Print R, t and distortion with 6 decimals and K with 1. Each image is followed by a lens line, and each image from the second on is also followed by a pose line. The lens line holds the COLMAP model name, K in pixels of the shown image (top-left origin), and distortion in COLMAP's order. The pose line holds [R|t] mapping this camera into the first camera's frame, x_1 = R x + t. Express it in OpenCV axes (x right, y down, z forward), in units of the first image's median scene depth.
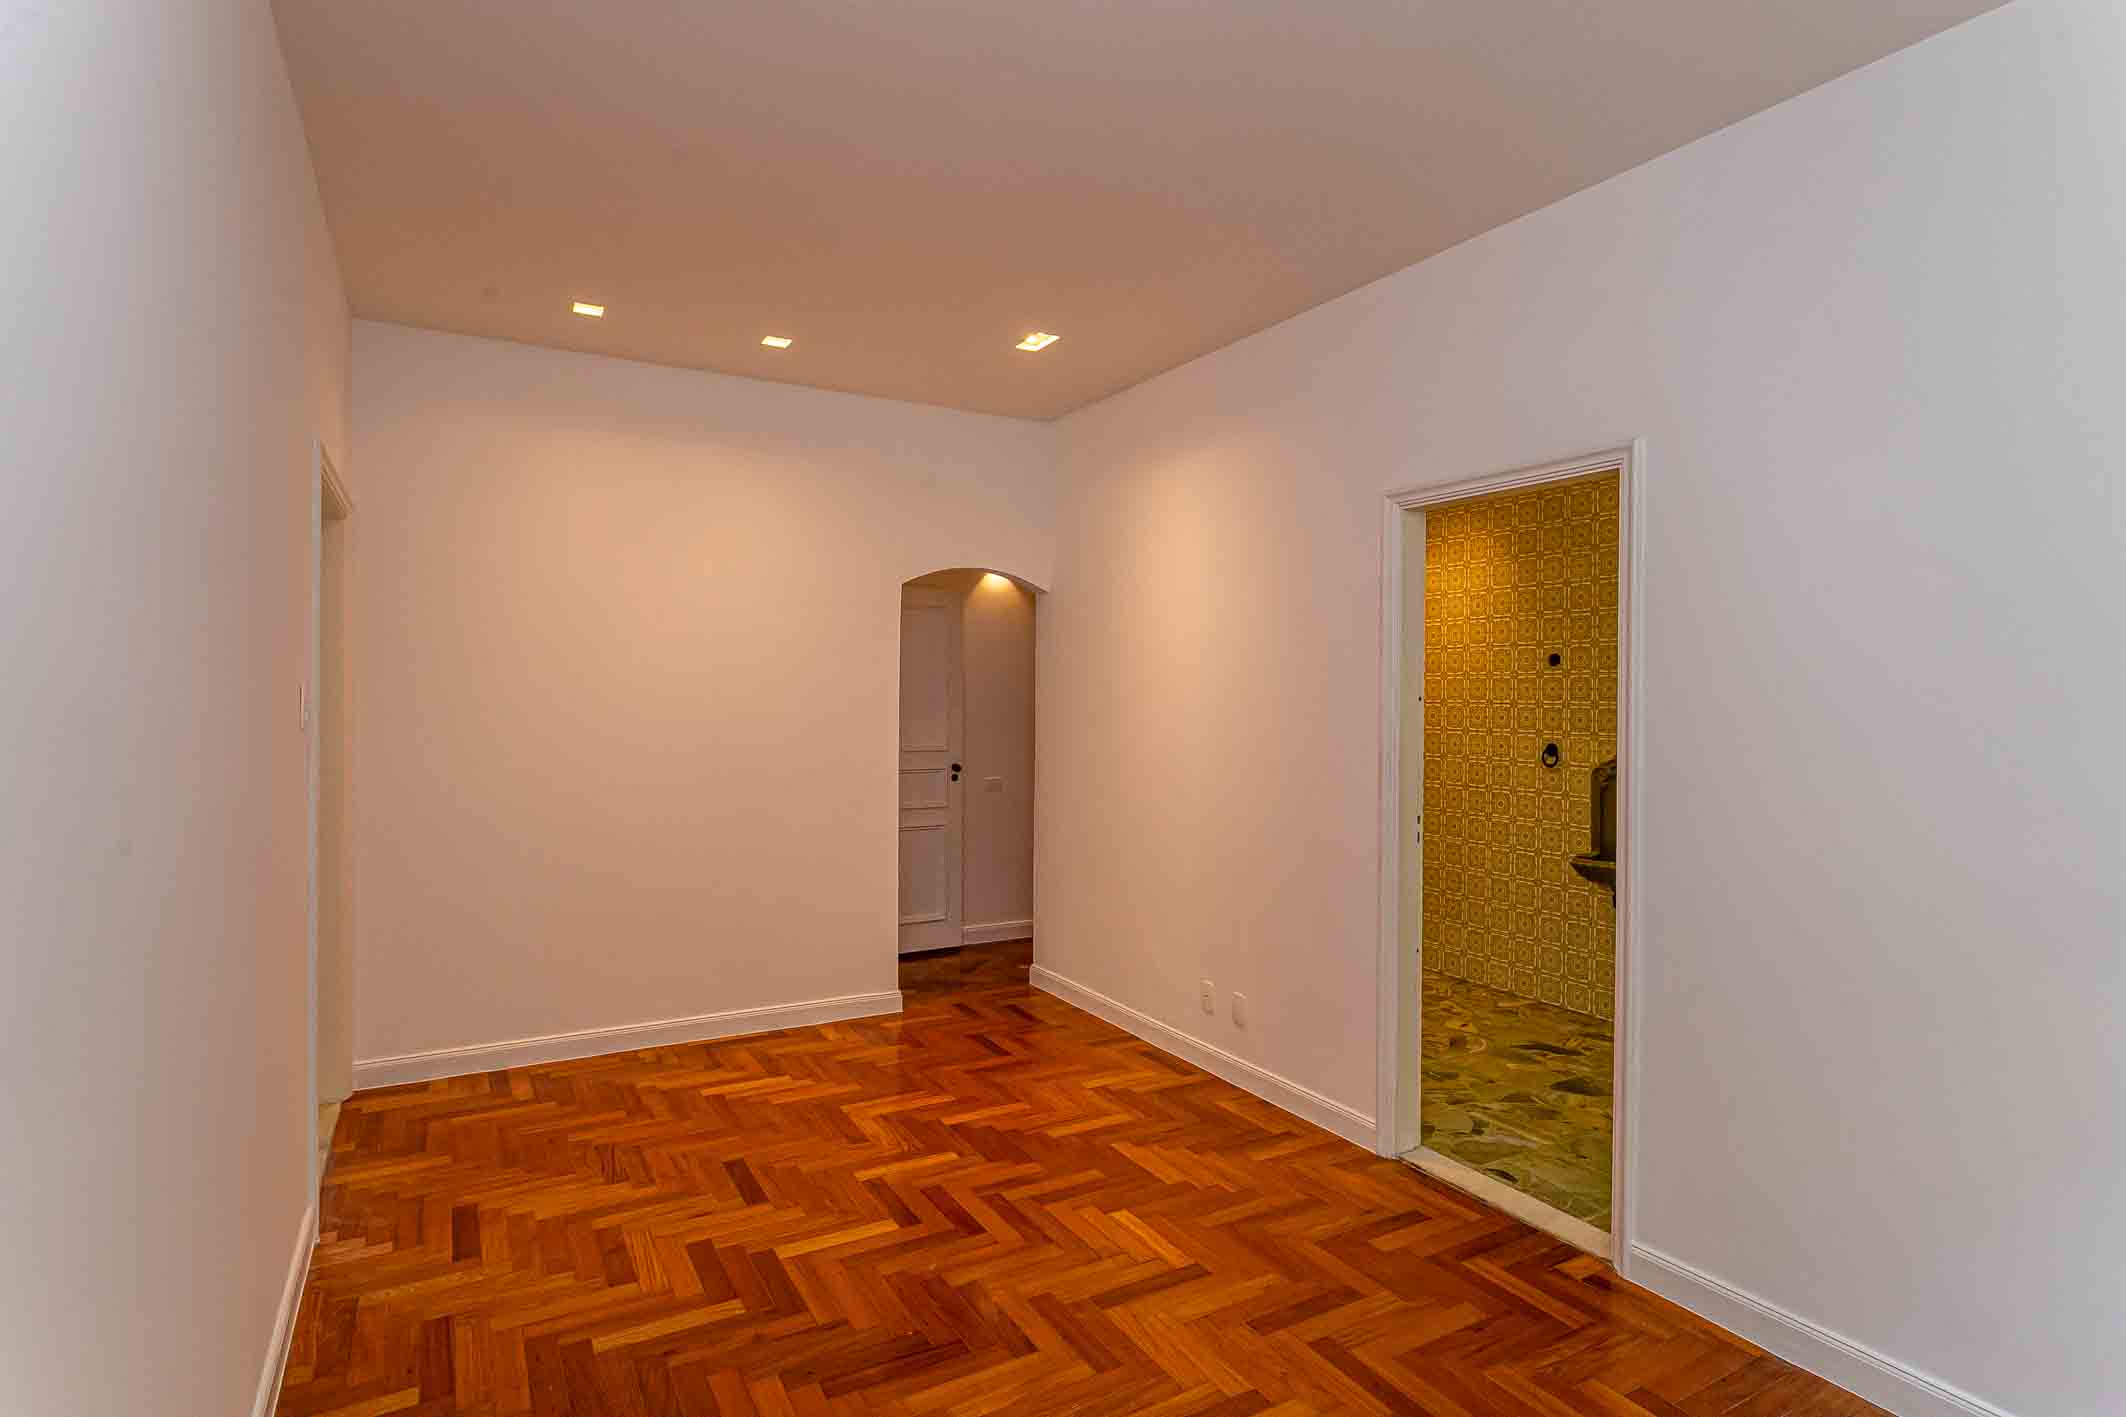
lens RADIAL K [[1061.8, 0, 1068.2], [0, 1061.8, 711.2], [0, 0, 1]] dist [-0.006840, -0.002014]
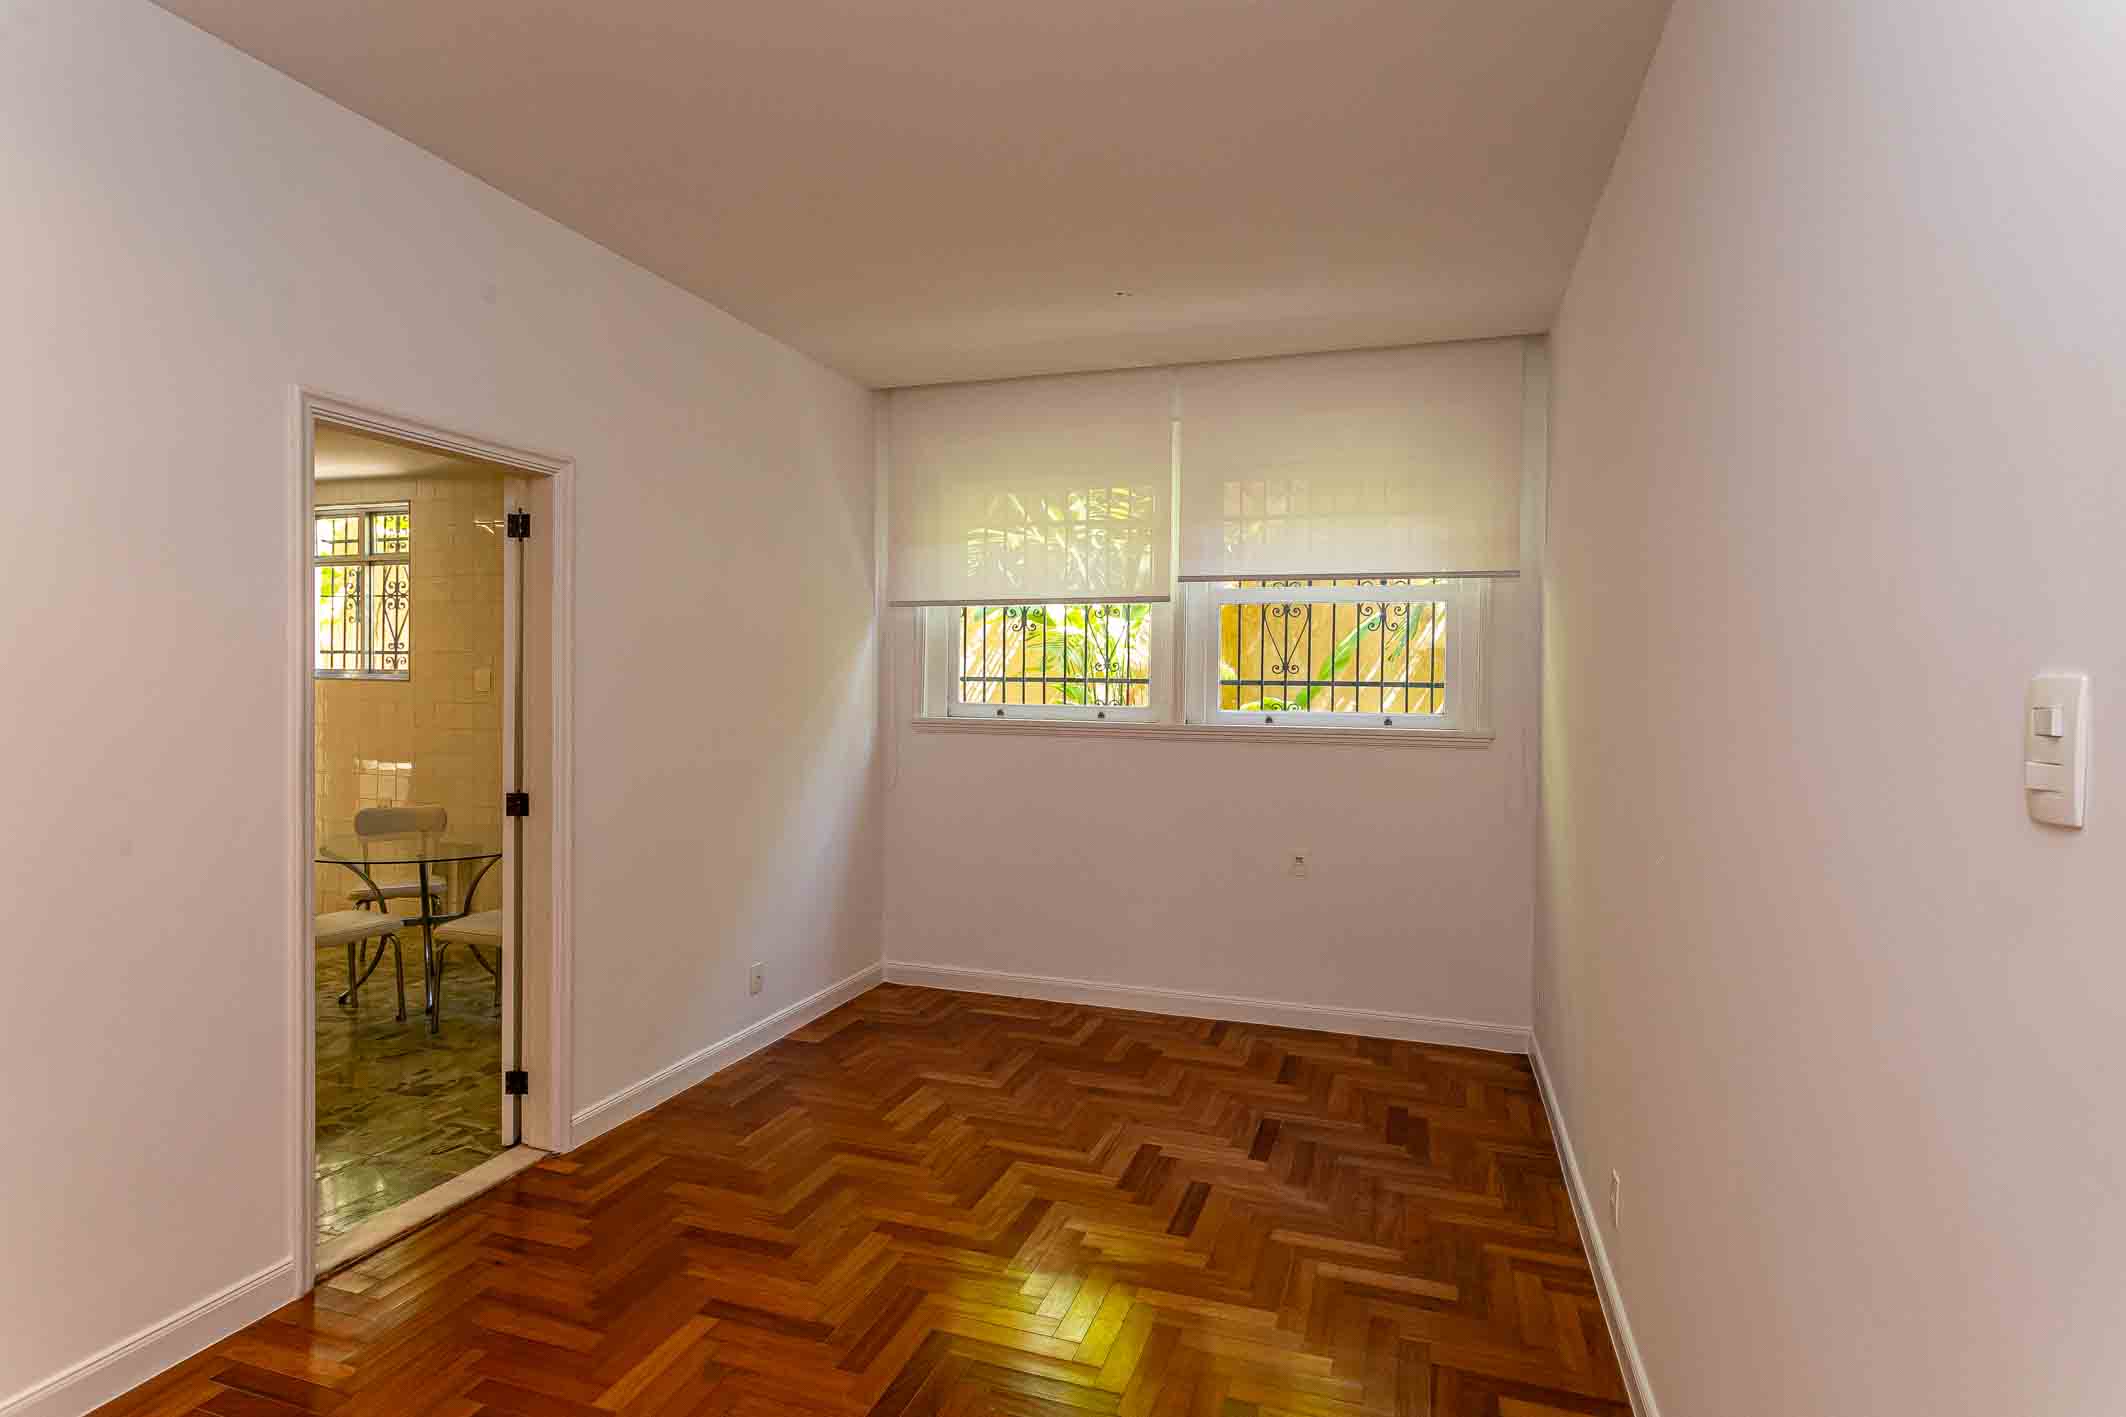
lens RADIAL K [[1061.8, 0, 1057.6], [0, 1061.8, 699.9], [0, 0, 1]] dist [-0.006840, -0.002014]
pose [[-0.649971, -0.020791, 0.759675, -0.727166], [-0.002753, 0.999684, 0.025004, -0.008319], [-0.759954, 0.014161, -0.649822, 1.336353]]
